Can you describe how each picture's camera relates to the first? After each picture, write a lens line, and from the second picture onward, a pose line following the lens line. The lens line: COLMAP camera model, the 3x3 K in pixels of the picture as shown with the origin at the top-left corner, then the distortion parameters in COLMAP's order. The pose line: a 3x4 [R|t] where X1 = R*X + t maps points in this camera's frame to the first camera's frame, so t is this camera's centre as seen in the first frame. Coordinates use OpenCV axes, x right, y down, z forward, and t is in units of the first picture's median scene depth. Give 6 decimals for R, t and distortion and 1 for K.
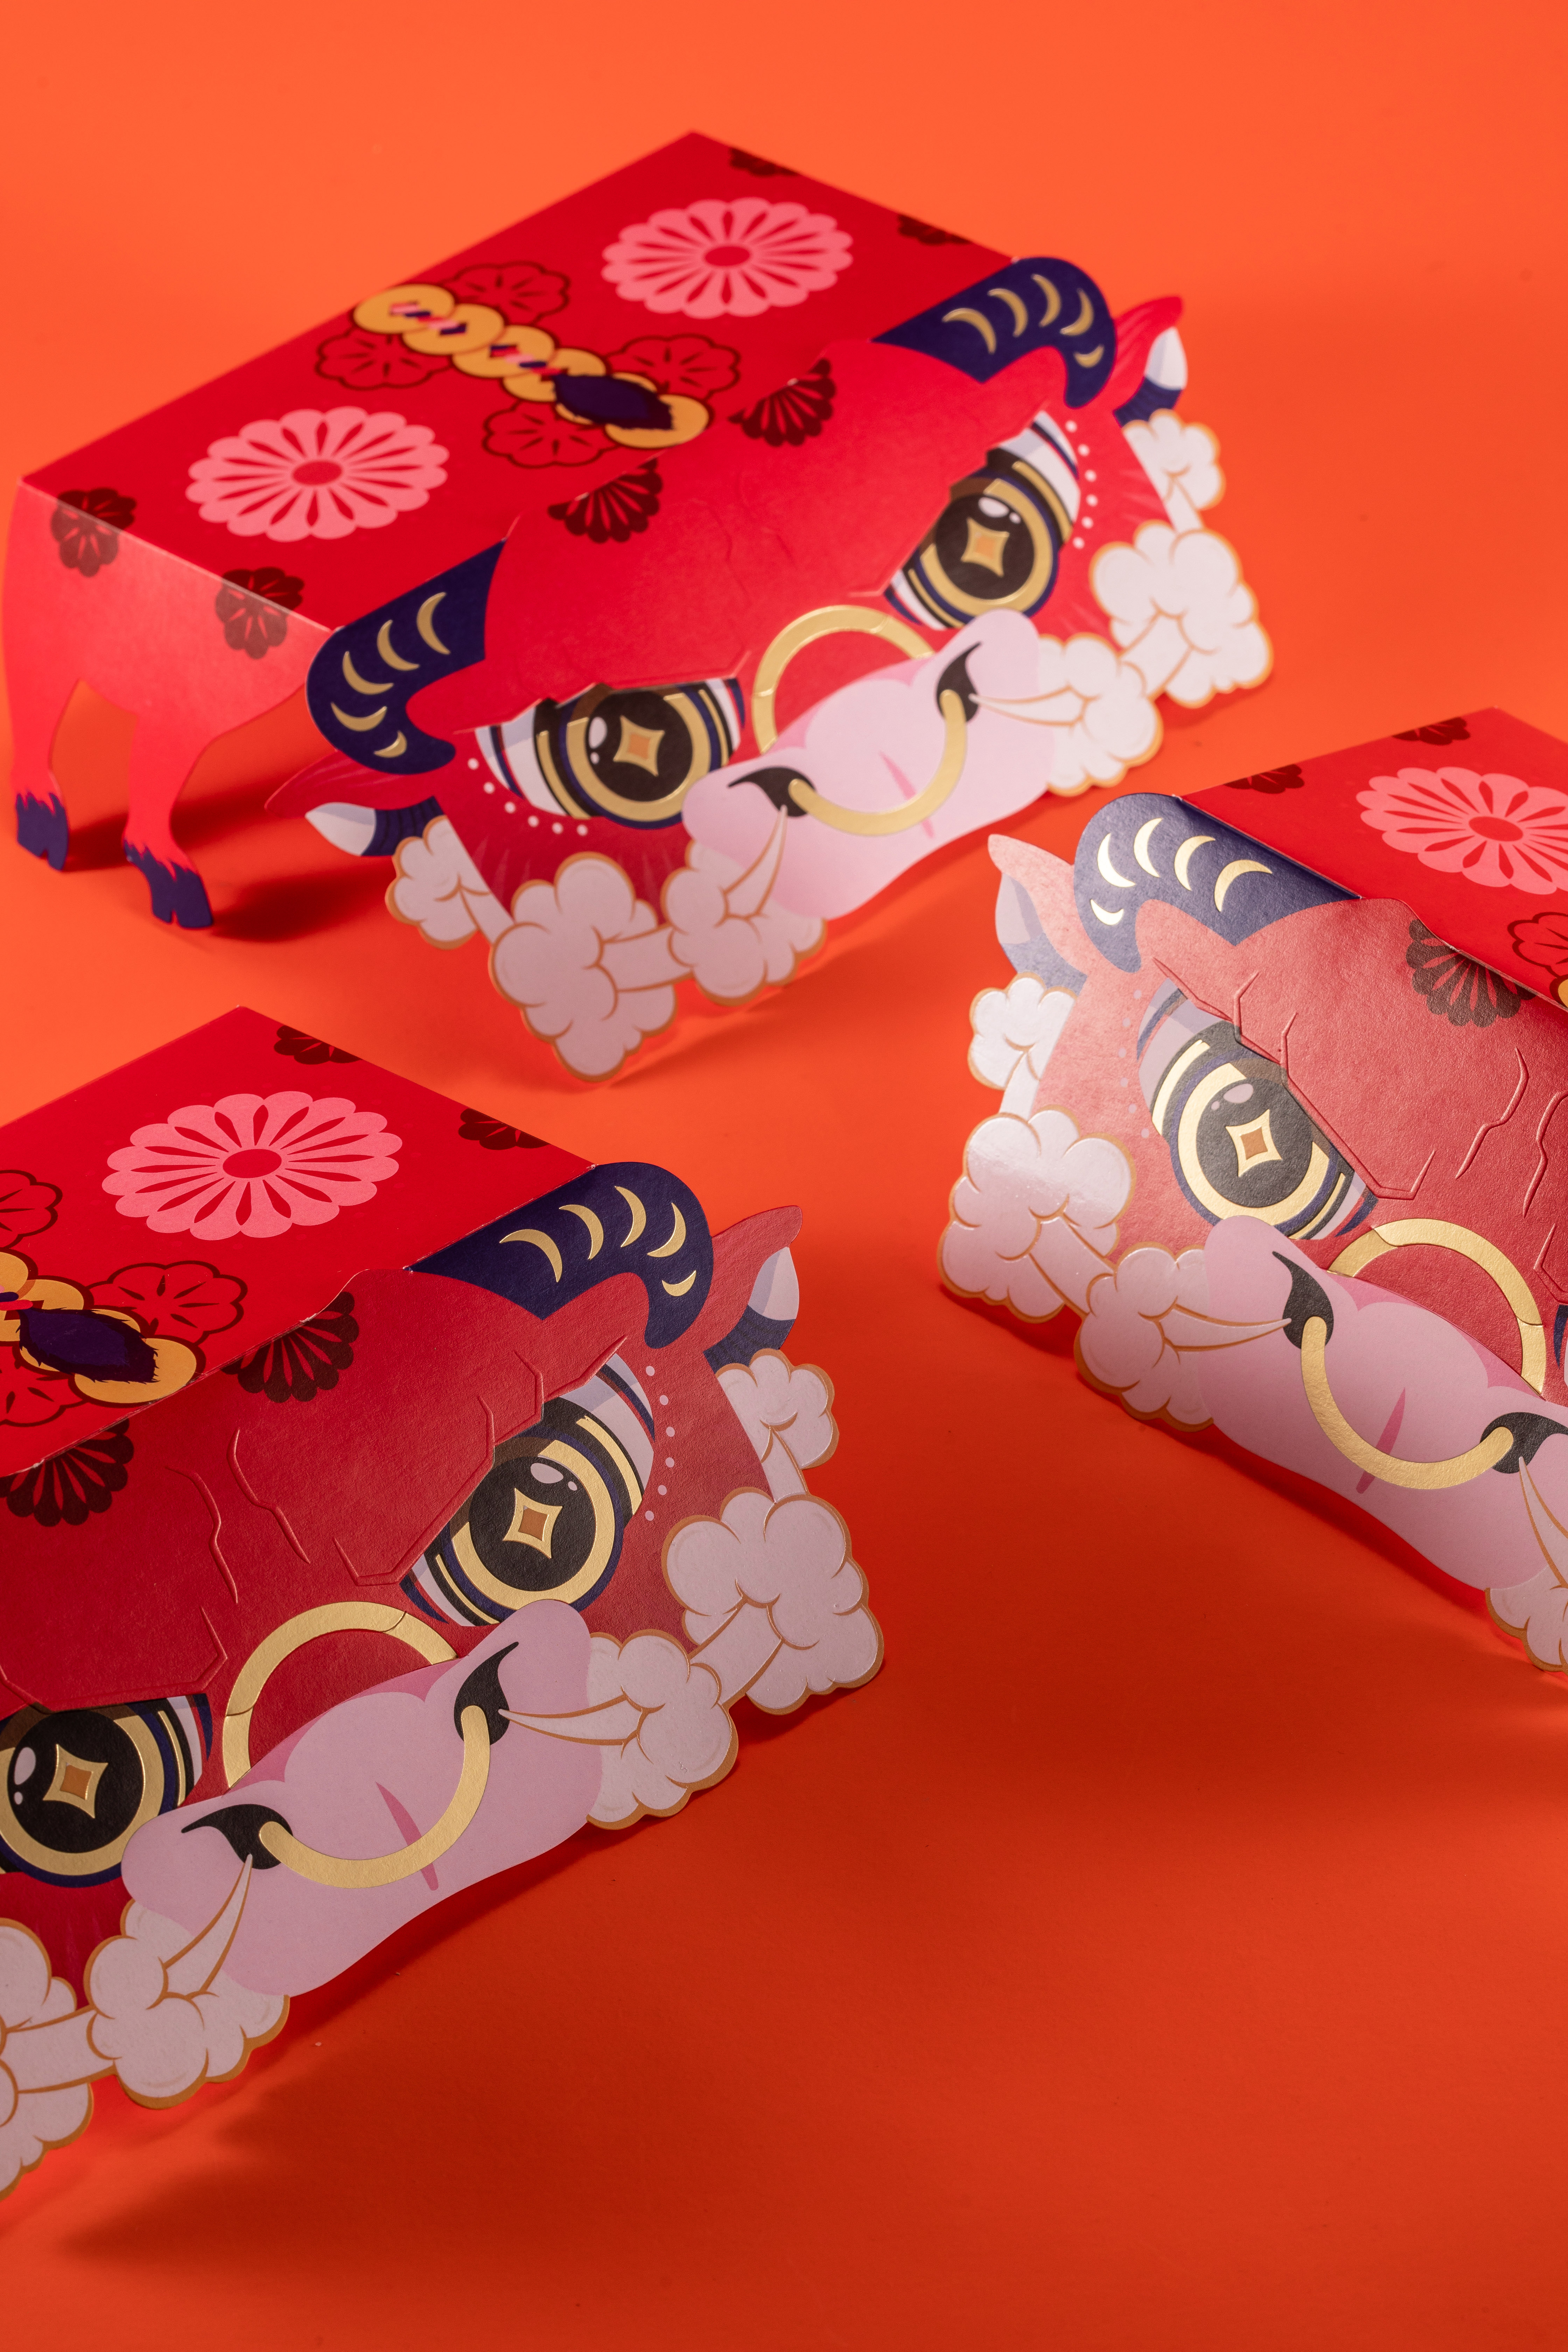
lens RADIAL K [[6700.9, 0, 787.0], [0, 6700.9, 1175.6], [0, 0, 1]] dist [-0.195601, 0.000000]
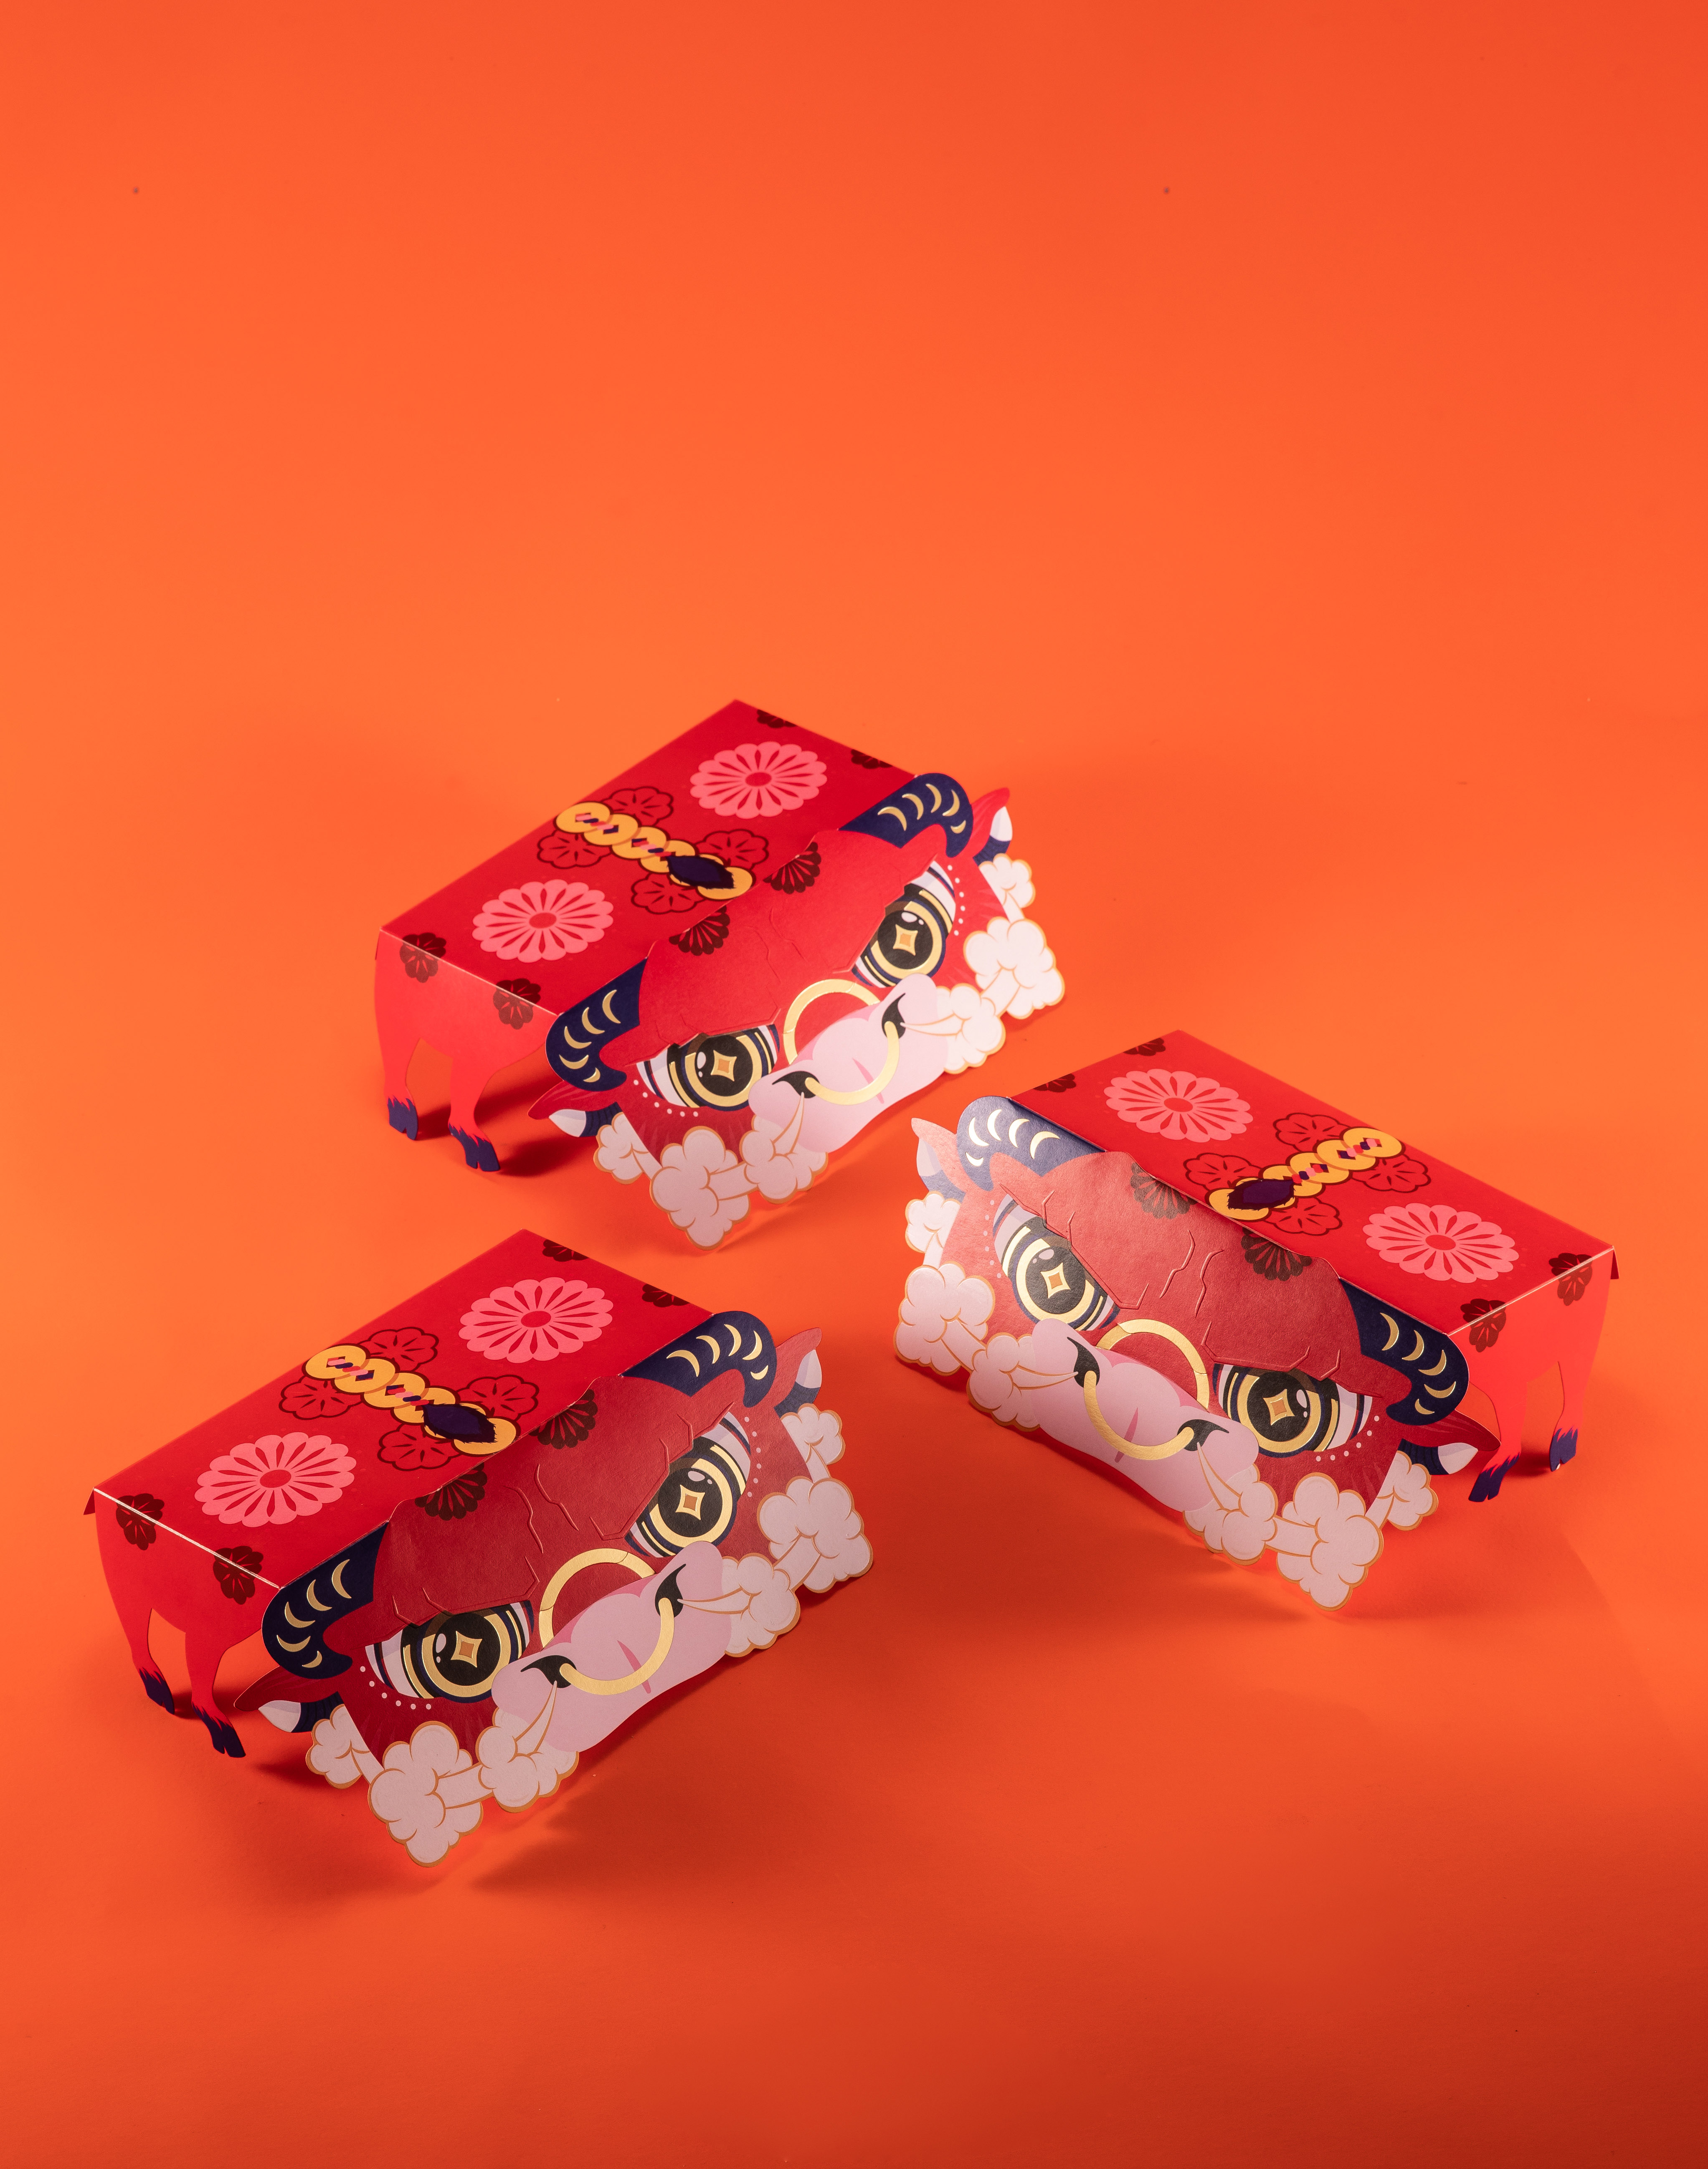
lens RADIAL K [[6737.0, 0, 852.2], [0, 6737.0, 1085.1], [0, 0, 1]] dist [0.025655, 0.000000]
pose [[0.999080, -0.042769, 0.003238, 0.007686], [0.042492, 0.997226, 0.061118, -0.178952], [-0.005843, -0.060924, 0.998125, -0.911770]]
